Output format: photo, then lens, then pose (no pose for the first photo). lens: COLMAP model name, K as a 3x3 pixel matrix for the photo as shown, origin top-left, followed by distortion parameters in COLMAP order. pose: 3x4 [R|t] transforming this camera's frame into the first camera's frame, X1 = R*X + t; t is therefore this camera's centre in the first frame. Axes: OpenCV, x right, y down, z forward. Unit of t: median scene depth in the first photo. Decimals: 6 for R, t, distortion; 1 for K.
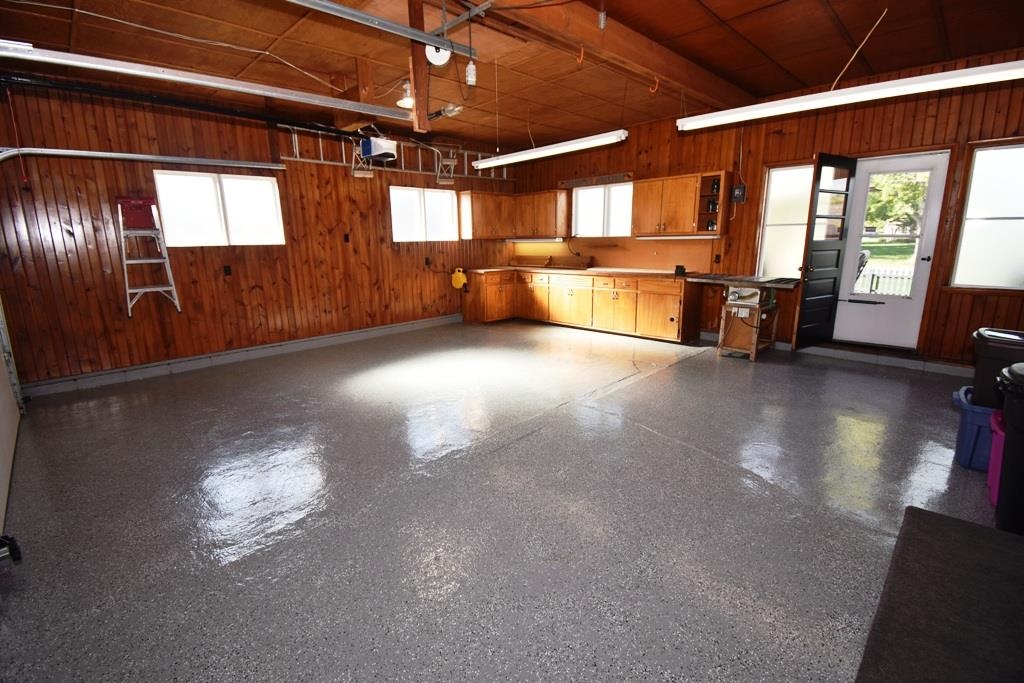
lens RADIAL K [[453.7, 0, 512.0], [0, 453.7, 341.5], [0, 0, 1]] dist [0.025113, -0.027077]
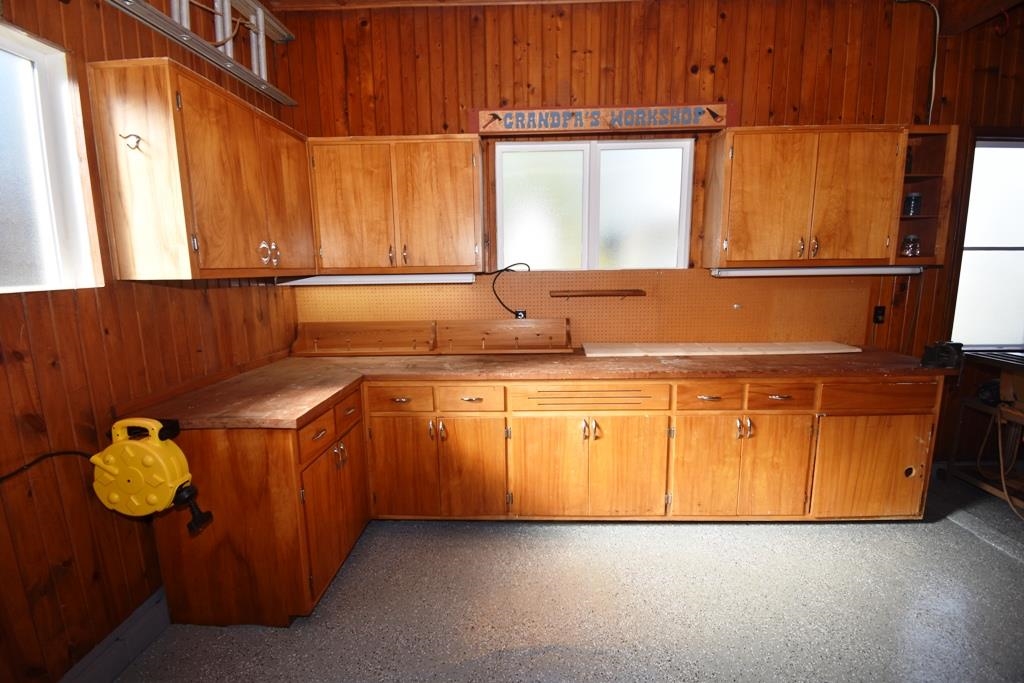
lens RADIAL K [[453.7, 0, 512.0], [0, 453.7, 341.5], [0, 0, 1]] dist [0.025113, -0.027077]
pose [[0.726225, -0.107491, 0.679002, -0.130654], [0.155420, 0.987799, -0.009854, -0.169538], [-0.669658, 0.112687, 0.734070, 0.736878]]
